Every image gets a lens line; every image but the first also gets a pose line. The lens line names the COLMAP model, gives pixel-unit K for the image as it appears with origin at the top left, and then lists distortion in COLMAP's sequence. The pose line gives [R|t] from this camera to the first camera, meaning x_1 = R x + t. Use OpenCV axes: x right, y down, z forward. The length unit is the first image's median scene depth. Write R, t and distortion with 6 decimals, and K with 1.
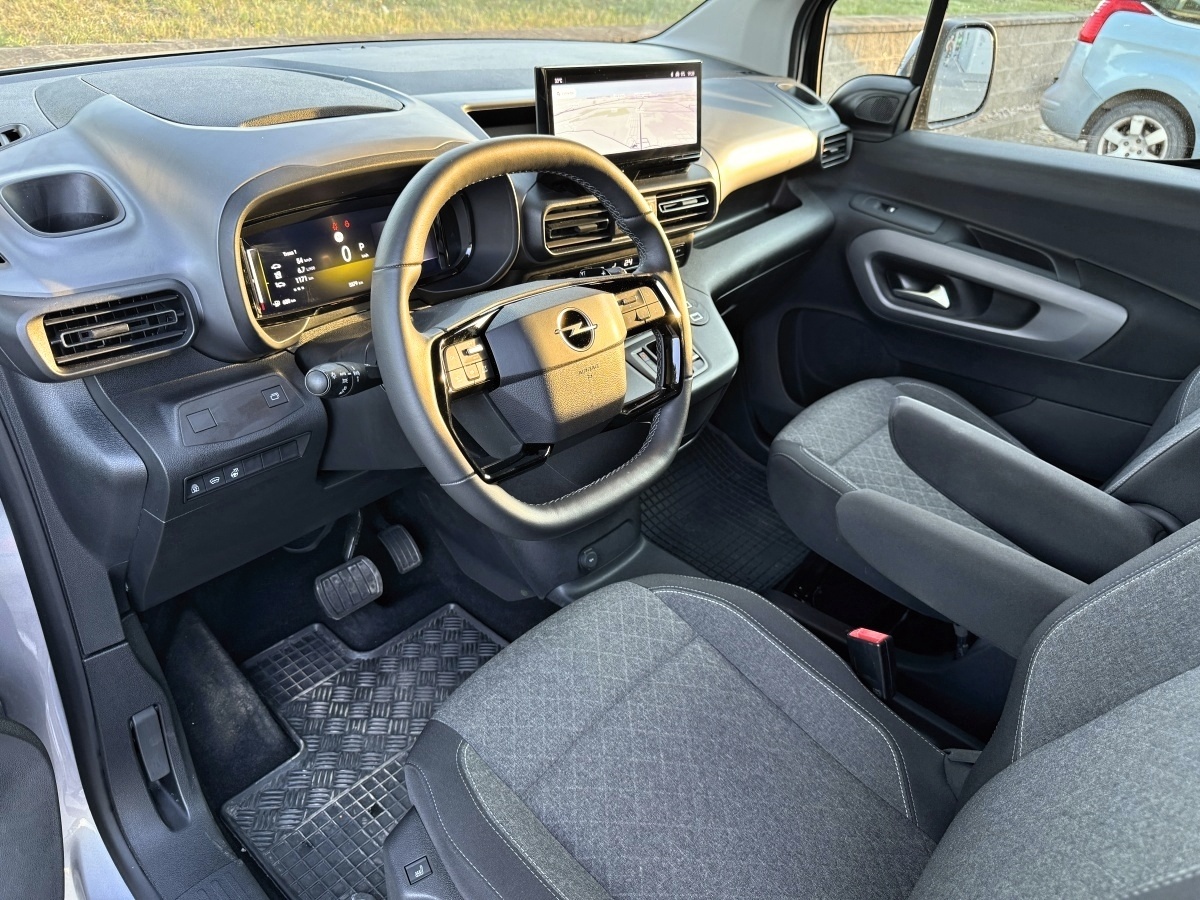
lens RADIAL K [[853.9, 0, 600.0], [0, 853.9, 450.0], [0, 0, 1]] dist [0.144965, -0.316059]
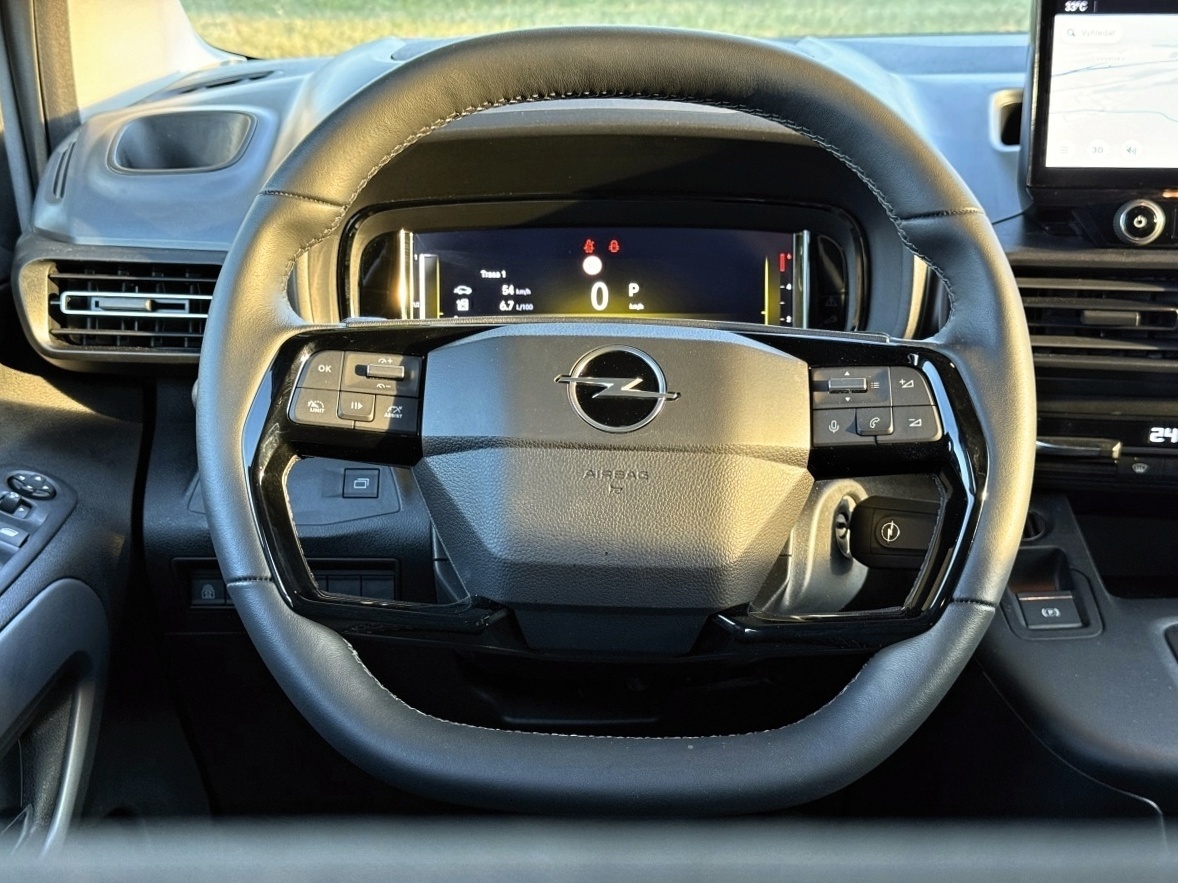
lens RADIAL K [[1697.9, 0, 589.0], [0, 1697.9, 441.5], [0, 0, 1]] dist [0.213227, -0.462195]
pose [[0.652688, 0.131684, -0.746095, 0.542761], [-0.351076, 0.925236, -0.143822, 0.022781], [0.671375, 0.355807, 0.650121, 0.309929]]
